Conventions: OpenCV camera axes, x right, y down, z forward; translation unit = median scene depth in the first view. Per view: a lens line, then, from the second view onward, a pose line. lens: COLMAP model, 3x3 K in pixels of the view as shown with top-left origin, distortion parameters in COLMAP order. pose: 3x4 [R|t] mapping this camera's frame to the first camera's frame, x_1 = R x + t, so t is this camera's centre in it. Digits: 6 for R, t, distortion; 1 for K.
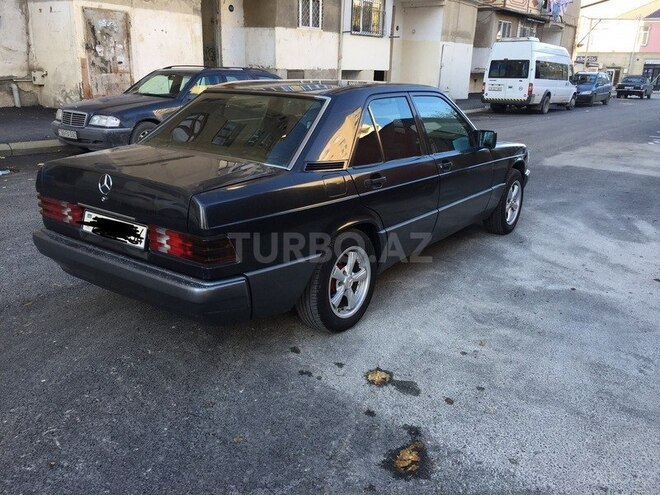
lens RADIAL K [[558.8, 0, 333.4], [0, 558.8, 251.8], [0, 0, 1]] dist [0.062927, -0.049420]
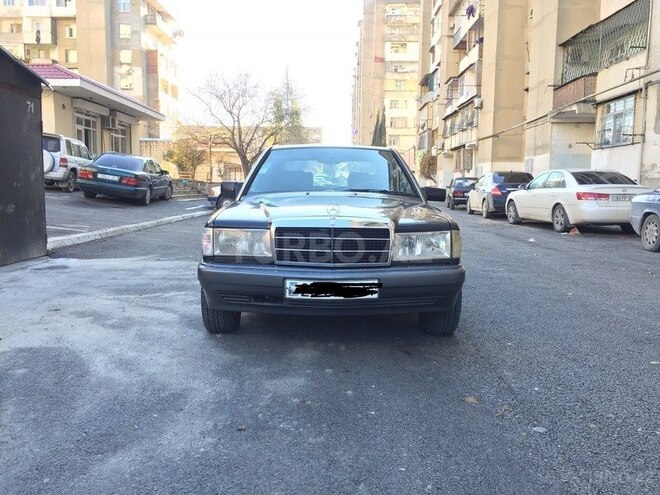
lens RADIAL K [[558.8, 0, 331.6], [0, 558.8, 244.7], [0, 0, 1]] dist [0.062927, -0.049420]
pose [[-0.802805, 0.027666, -0.595599, 0.778014], [-0.210910, 0.921162, 0.327073, -0.512327], [0.557692, 0.388194, -0.733679, 1.990318]]
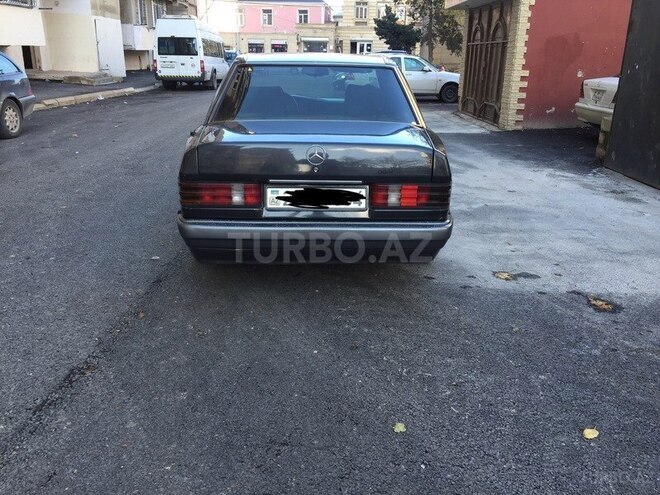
lens RADIAL K [[558.8, 0, 333.7], [0, 558.8, 248.7], [0, 0, 1]] dist [0.062927, -0.049420]
pose [[0.790630, -0.209094, 0.575485, -0.637938], [0.191816, 0.977155, 0.091508, -0.025035], [-0.581472, 0.038038, 0.812676, 0.095887]]
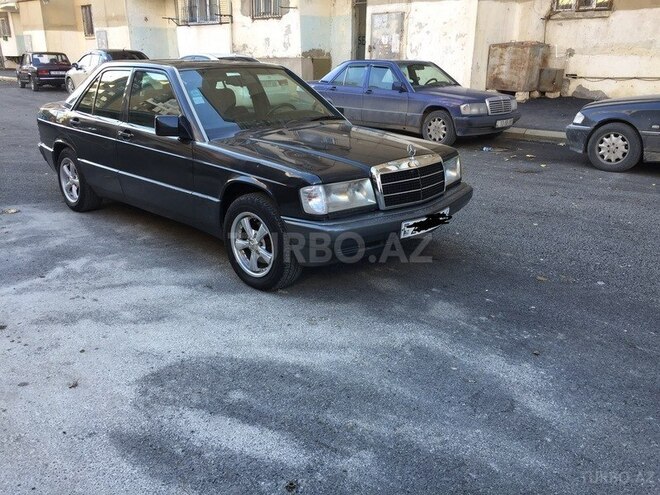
lens RADIAL K [[558.8, 0, 332.4], [0, 558.8, 244.6], [0, 0, 1]] dist [0.062927, -0.049420]
pose [[-0.134153, 0.288757, -0.947957, 1.166533], [-0.309675, 0.896479, 0.316901, -0.408384], [0.941331, 0.336072, -0.030845, 1.372724]]
